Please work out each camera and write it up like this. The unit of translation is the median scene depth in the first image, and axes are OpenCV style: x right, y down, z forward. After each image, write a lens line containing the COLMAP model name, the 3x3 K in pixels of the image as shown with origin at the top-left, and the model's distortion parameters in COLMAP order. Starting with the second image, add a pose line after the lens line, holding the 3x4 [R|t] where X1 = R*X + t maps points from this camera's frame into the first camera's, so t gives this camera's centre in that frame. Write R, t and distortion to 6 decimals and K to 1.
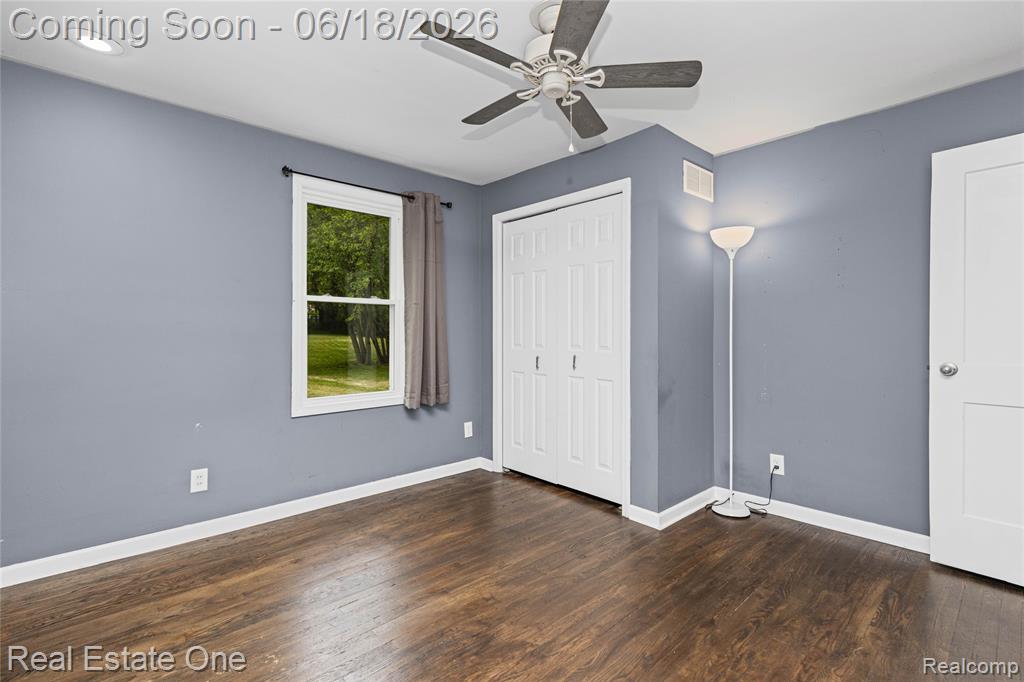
lens RADIAL K [[460.3, 0, 511.5], [0, 460.3, 336.6], [0, 0, 1]] dist [-0.001049, -0.000226]
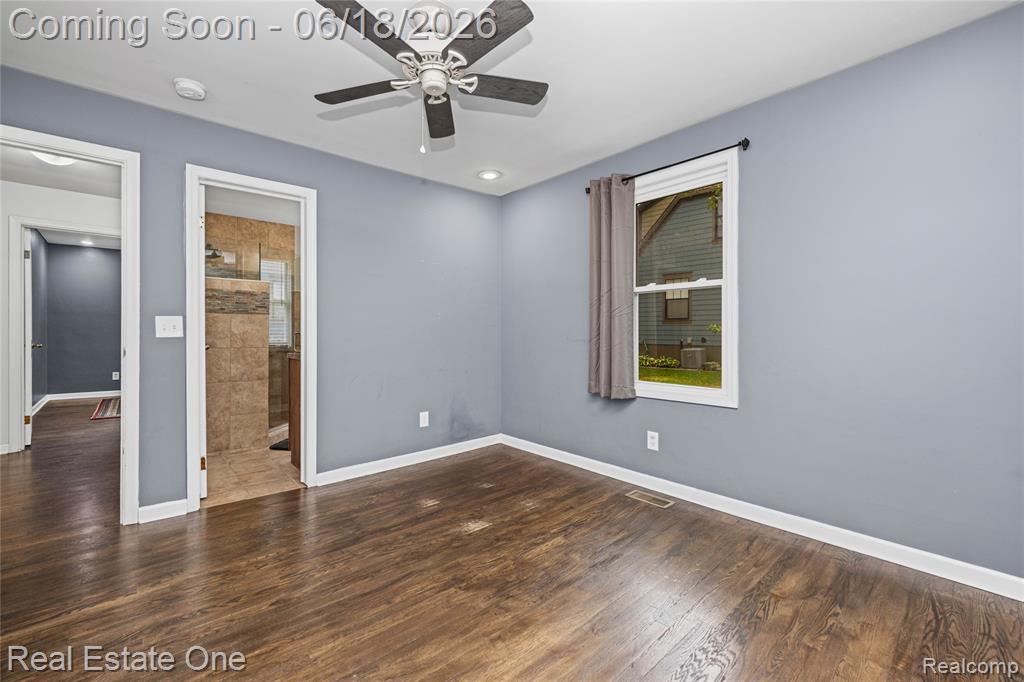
lens RADIAL K [[433.5, 0, 513.5], [0, 433.5, 337.5], [0, 0, 1]] dist [-0.000261, 0.000010]
pose [[-0.999869, 0.000268, 0.016188, -0.084926], [0.000528, 0.999870, 0.016095, 0.022873], [-0.016181, 0.016102, -0.999739, 1.653586]]
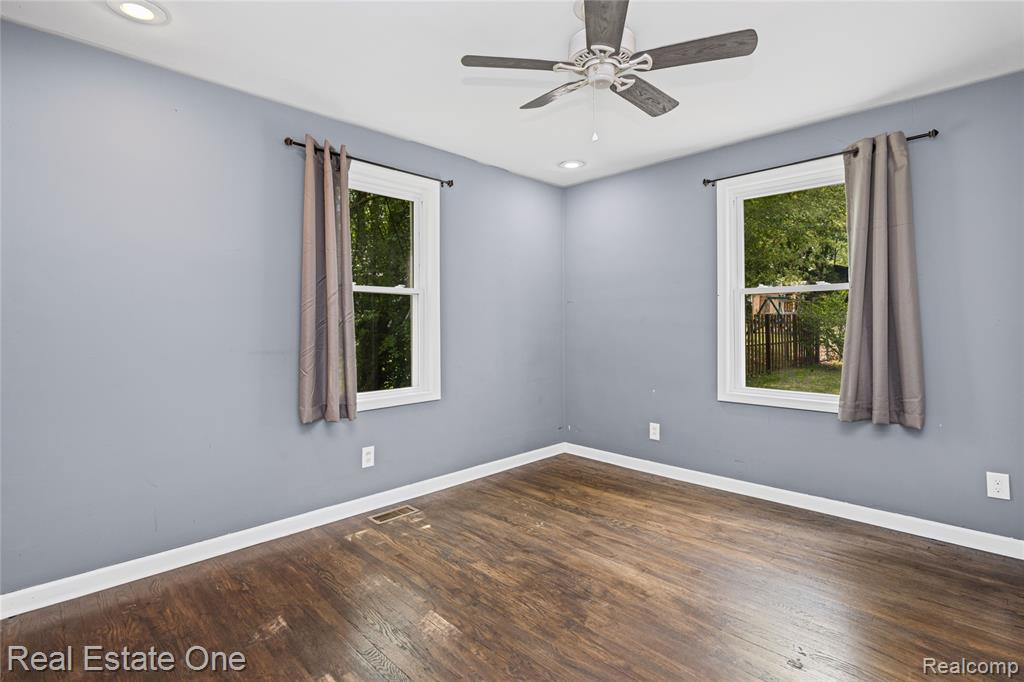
lens RADIAL K [[487.1, 0, 521.2], [0, 487.1, 322.7], [0, 0, 1]] dist [0.000732, -0.000737]
pose [[0.058058, -0.002052, -0.998311, 0.928833], [-0.001994, 0.999996, -0.002171, -0.012526], [0.998311, 0.002117, 0.058053, 0.632185]]
